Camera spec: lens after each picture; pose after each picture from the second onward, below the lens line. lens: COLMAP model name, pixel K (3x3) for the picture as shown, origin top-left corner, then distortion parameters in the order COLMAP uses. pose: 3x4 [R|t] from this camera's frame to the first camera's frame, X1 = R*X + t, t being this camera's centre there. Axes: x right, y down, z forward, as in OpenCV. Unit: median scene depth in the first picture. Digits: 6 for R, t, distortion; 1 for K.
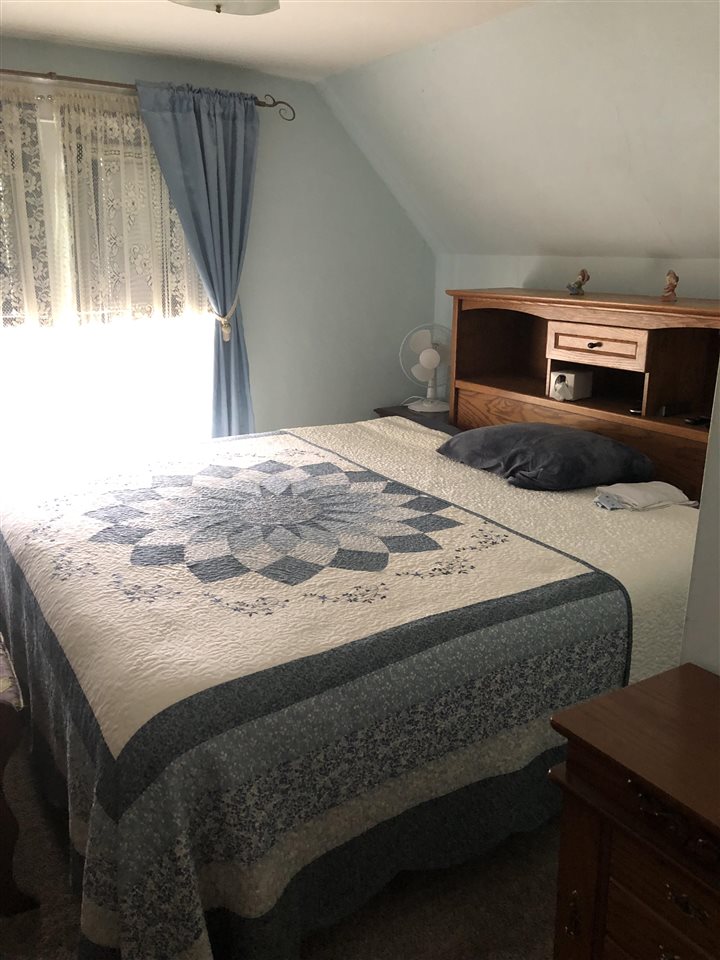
lens RADIAL K [[780.7, 0, 358.0], [0, 780.7, 485.9], [0, 0, 1]] dist [-0.001391, 0.024516]
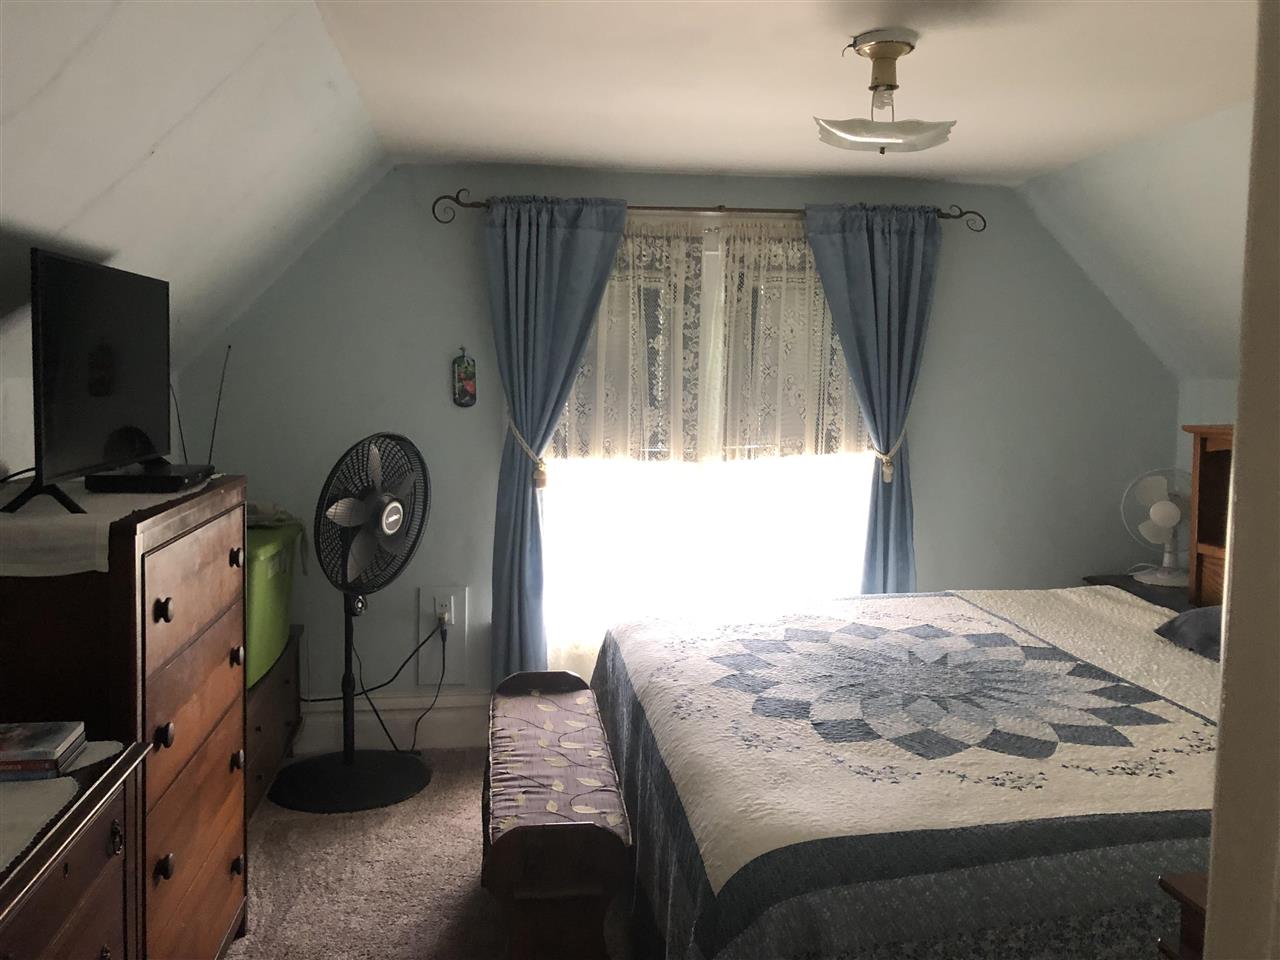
lens RADIAL K [[1040.9, 0, 634.5], [0, 1040.9, 482.0], [0, 0, 1]] dist [-0.001391, 0.024516]
pose [[0.911180, 0.028466, -0.411023, 0.054731], [-0.104283, 0.981060, -0.163235, 0.031975], [0.398592, 0.191599, 0.896891, -0.143076]]
